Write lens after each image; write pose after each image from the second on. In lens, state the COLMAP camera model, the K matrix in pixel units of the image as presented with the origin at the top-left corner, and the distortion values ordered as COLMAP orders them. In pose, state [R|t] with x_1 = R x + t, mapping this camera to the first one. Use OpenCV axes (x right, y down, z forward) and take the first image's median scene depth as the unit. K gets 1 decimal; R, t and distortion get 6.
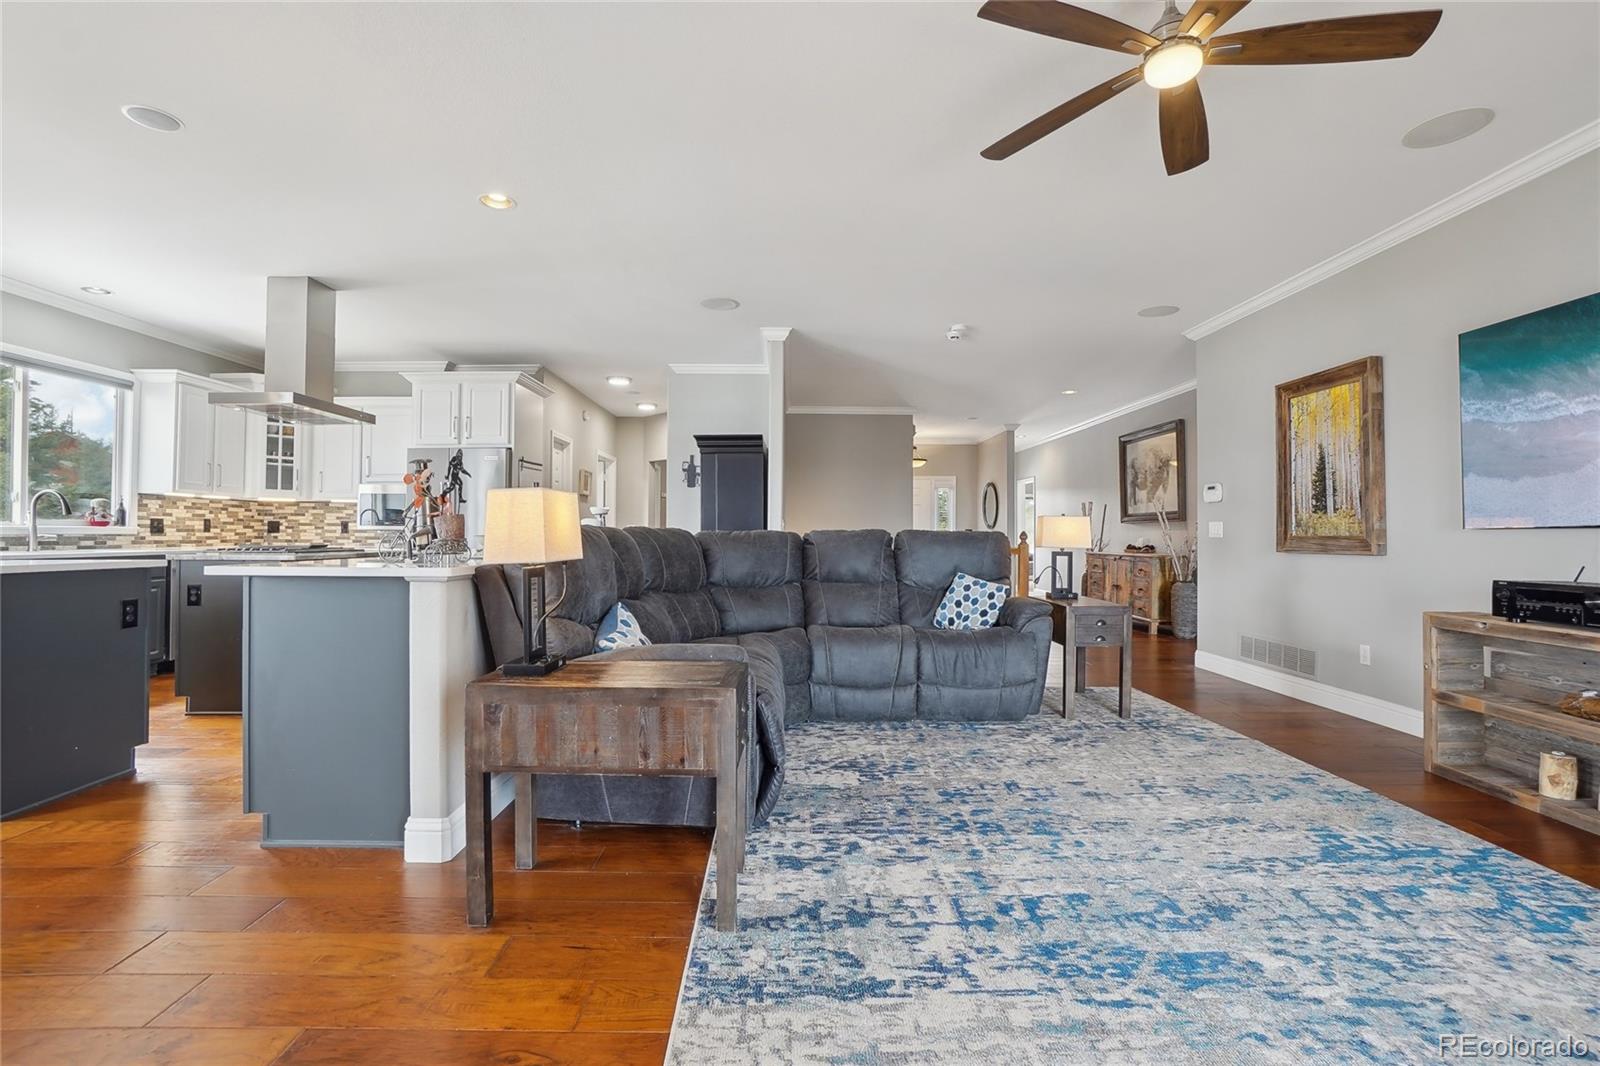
lens RADIAL K [[718.0, 0, 800.0], [0, 718.0, 533.0], [0, 0, 1]] dist [-0.062685, 0.021573]
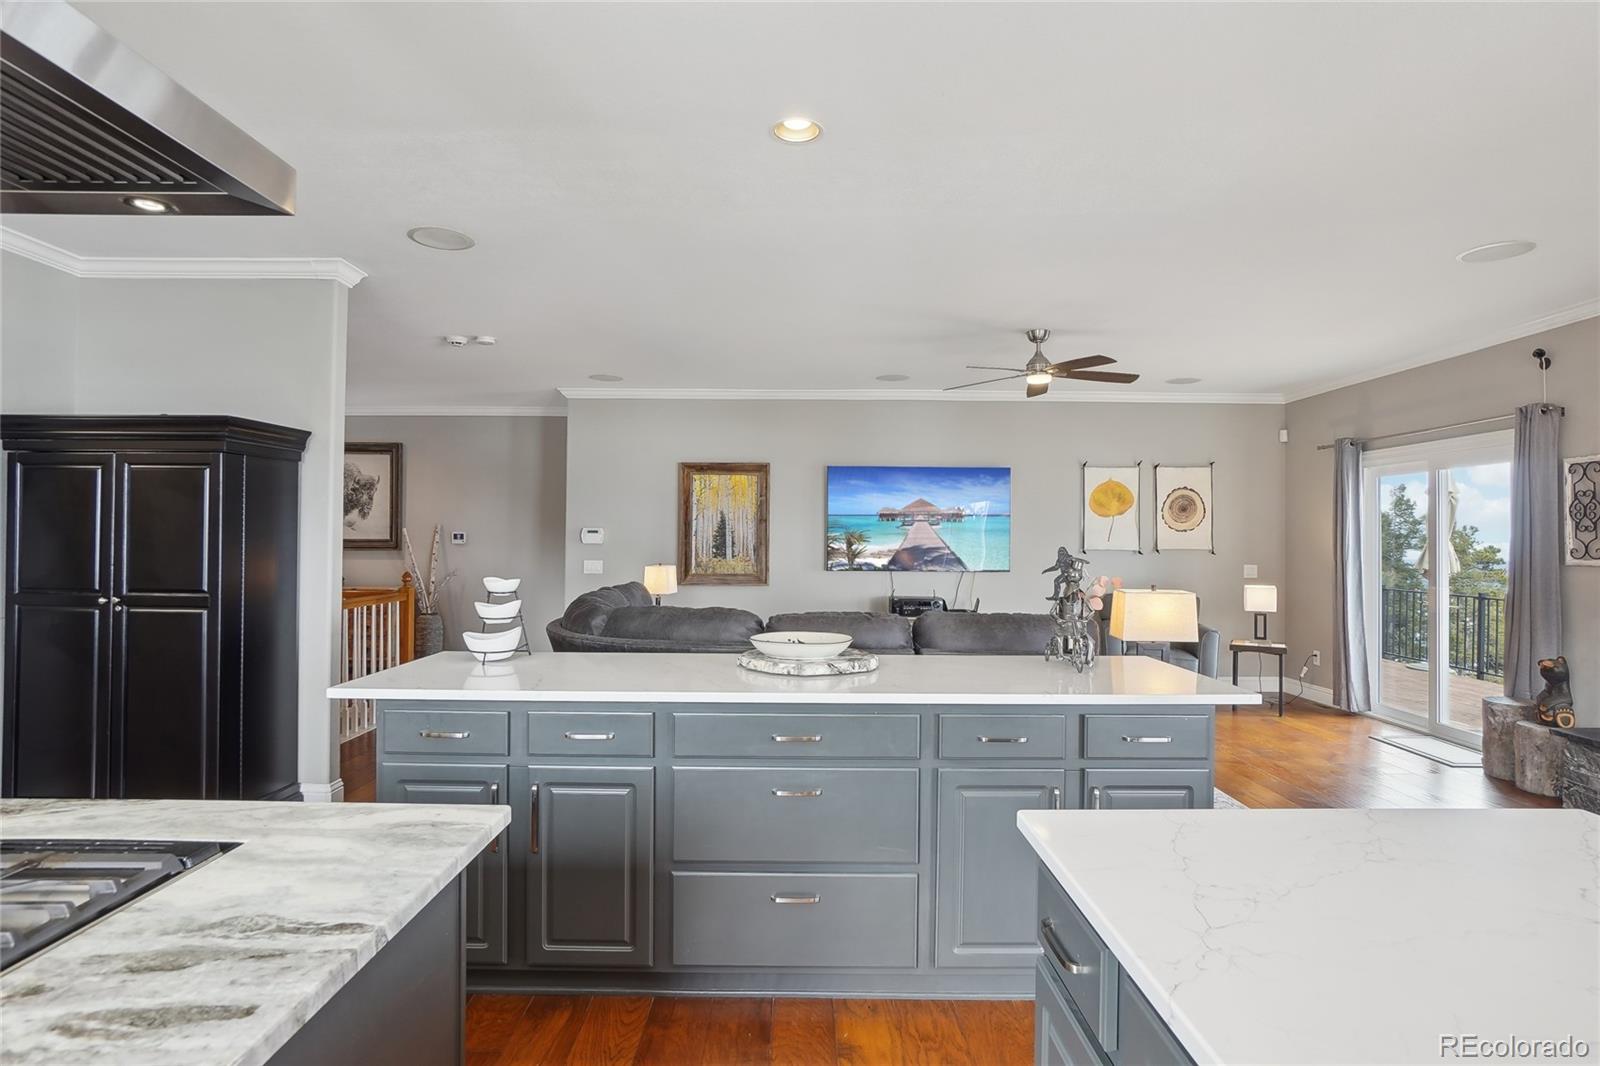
lens RADIAL K [[824.9, 0, 798.3], [0, 824.9, 530.0], [0, 0, 1]] dist [-0.044501, 0.022236]
pose [[0.020612, 0.007378, 0.999760, -0.986482], [-0.010318, 0.999921, -0.007167, -0.077290], [-0.999734, -0.010168, 0.020686, 0.809084]]
